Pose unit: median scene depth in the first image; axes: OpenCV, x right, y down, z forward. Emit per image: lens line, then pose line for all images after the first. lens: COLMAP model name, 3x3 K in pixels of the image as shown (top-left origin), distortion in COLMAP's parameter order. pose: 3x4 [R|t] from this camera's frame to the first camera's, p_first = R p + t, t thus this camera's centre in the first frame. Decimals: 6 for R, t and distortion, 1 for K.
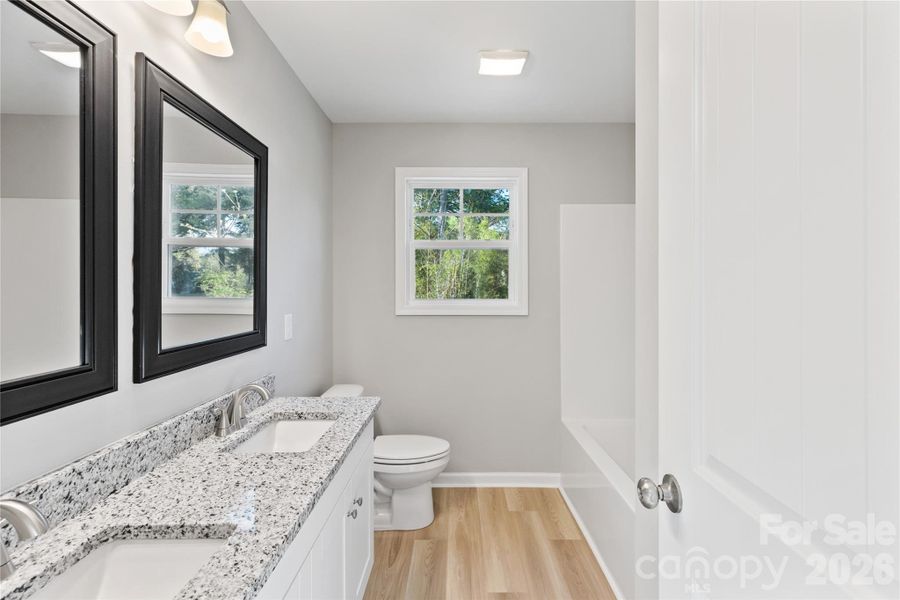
lens RADIAL K [[405.2, 0, 465.6], [0, 405.2, 293.3], [0, 0, 1]] dist [0.000856, 0.000860]
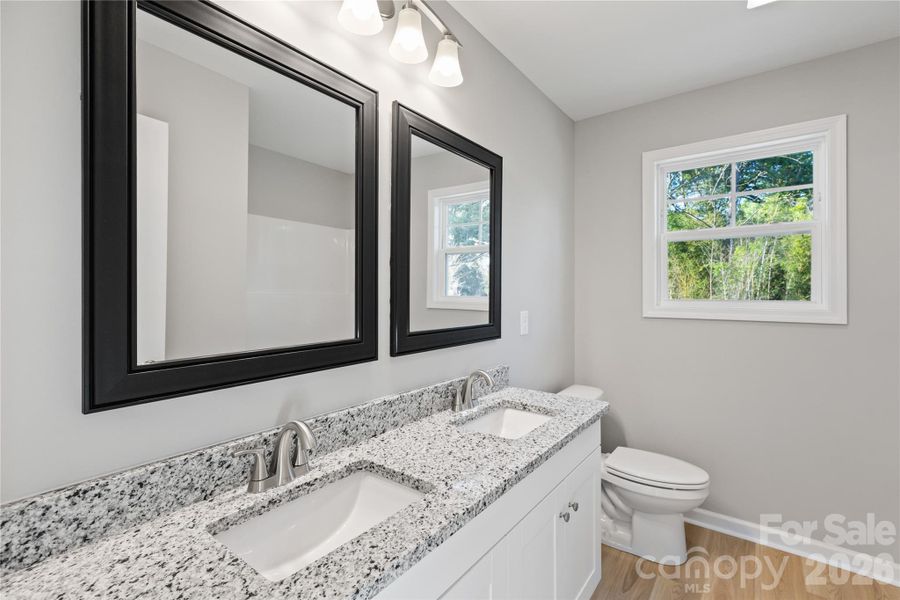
lens RADIAL K [[405.2, 0, 455.8], [0, 405.2, 294.5], [0, 0, 1]] dist [0.000856, 0.000860]
pose [[0.792443, 0.001243, -0.609945, 0.119121], [-0.004241, 0.999985, -0.003472, 0.023222], [0.609932, 0.005338, 0.792436, 0.083814]]
